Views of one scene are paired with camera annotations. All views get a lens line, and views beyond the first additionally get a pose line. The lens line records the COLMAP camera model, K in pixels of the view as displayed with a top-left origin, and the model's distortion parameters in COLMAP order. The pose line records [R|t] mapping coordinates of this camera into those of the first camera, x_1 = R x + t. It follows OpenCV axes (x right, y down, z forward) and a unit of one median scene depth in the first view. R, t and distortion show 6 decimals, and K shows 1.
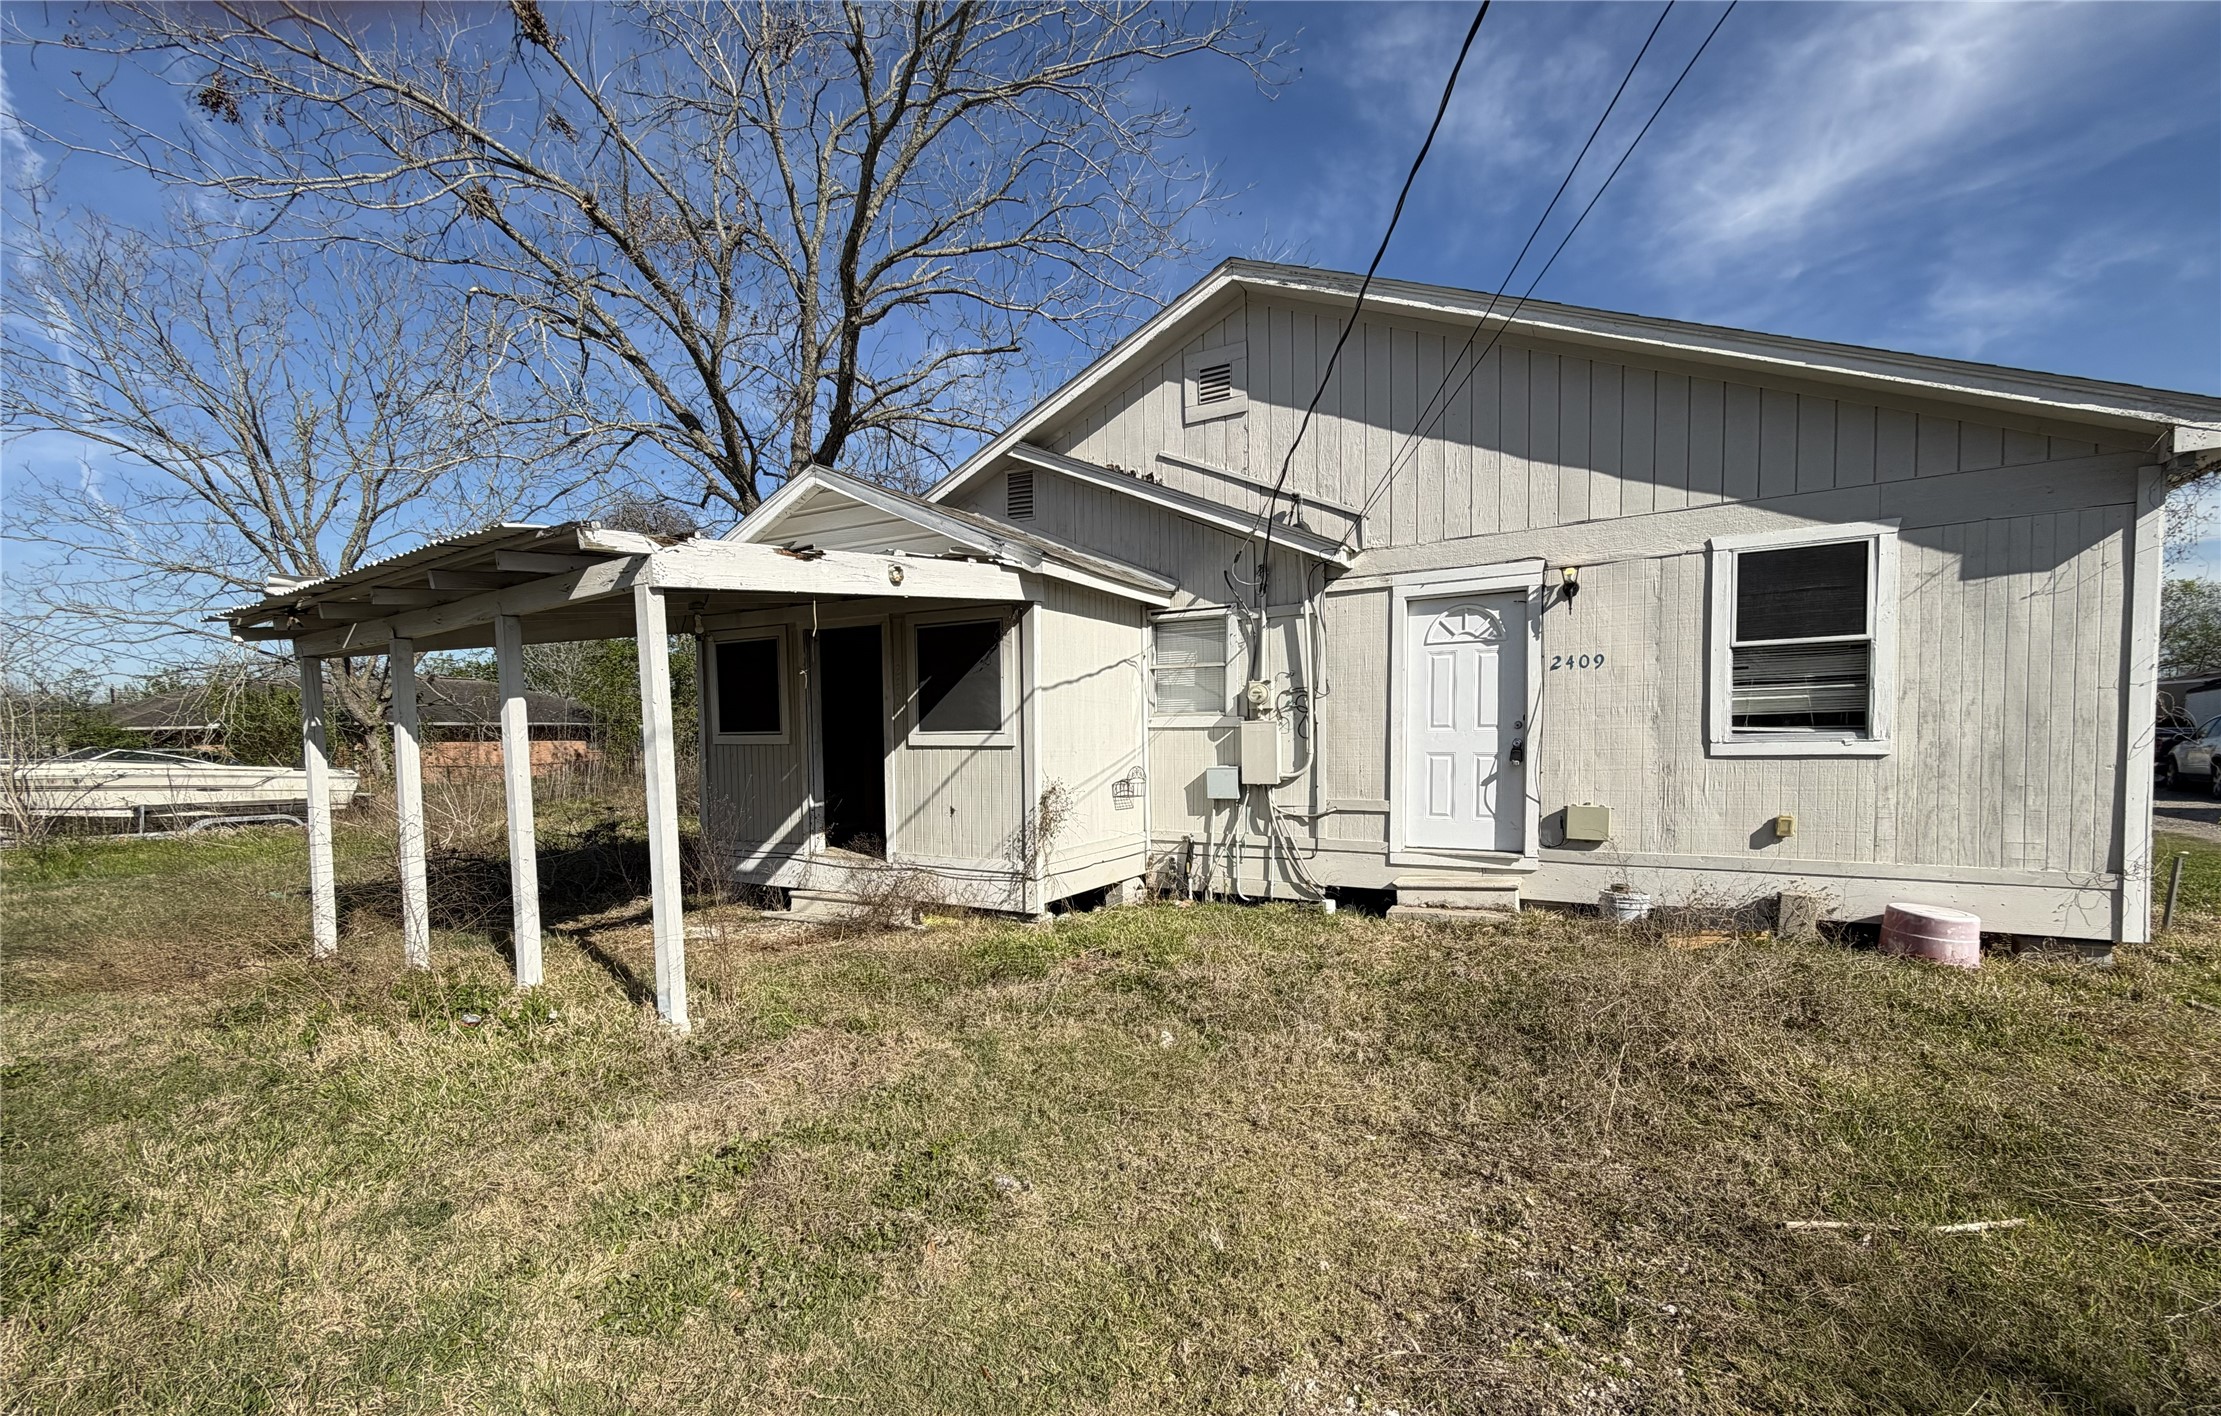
lens RADIAL K [[885.3, 0, 1117.3], [0, 885.3, 793.4], [0, 0, 1]] dist [-0.012801, -0.000136]
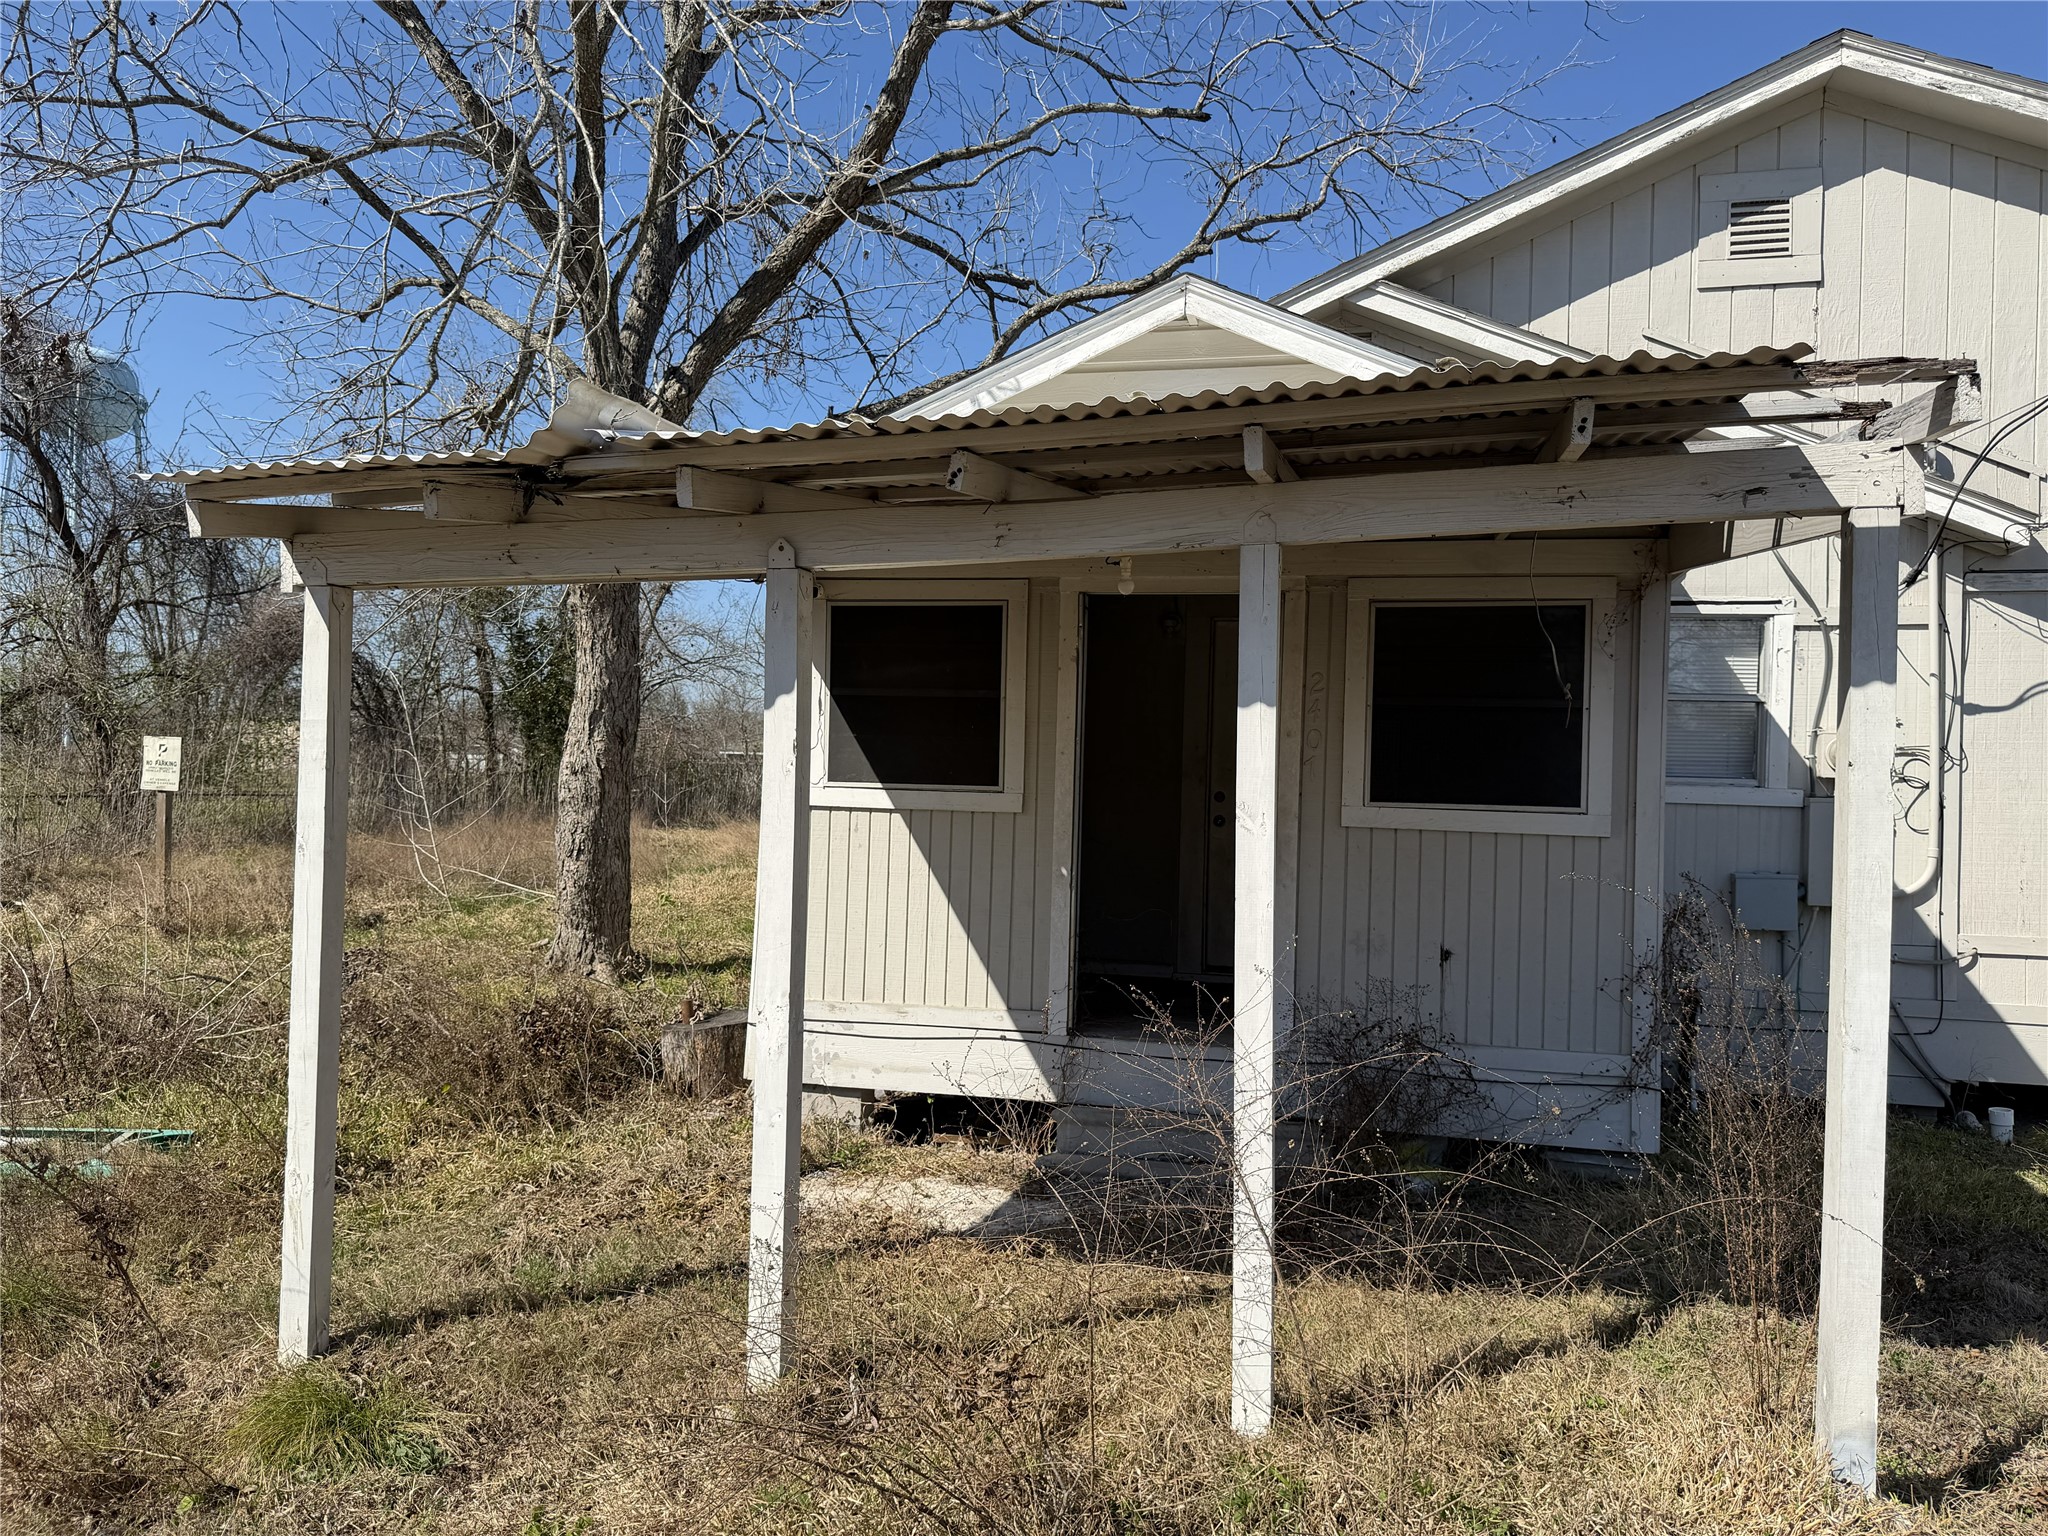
lens RADIAL K [[1446.6, 0, 1042.4], [0, 1446.6, 768.7], [0, 0, 1]] dist [0.034348, -0.045476]
pose [[0.959840, 0.037403, 0.278043, -0.686630], [-0.018105, 0.997265, -0.071652, -0.025855], [-0.279963, 0.063741, 0.957893, 0.244975]]
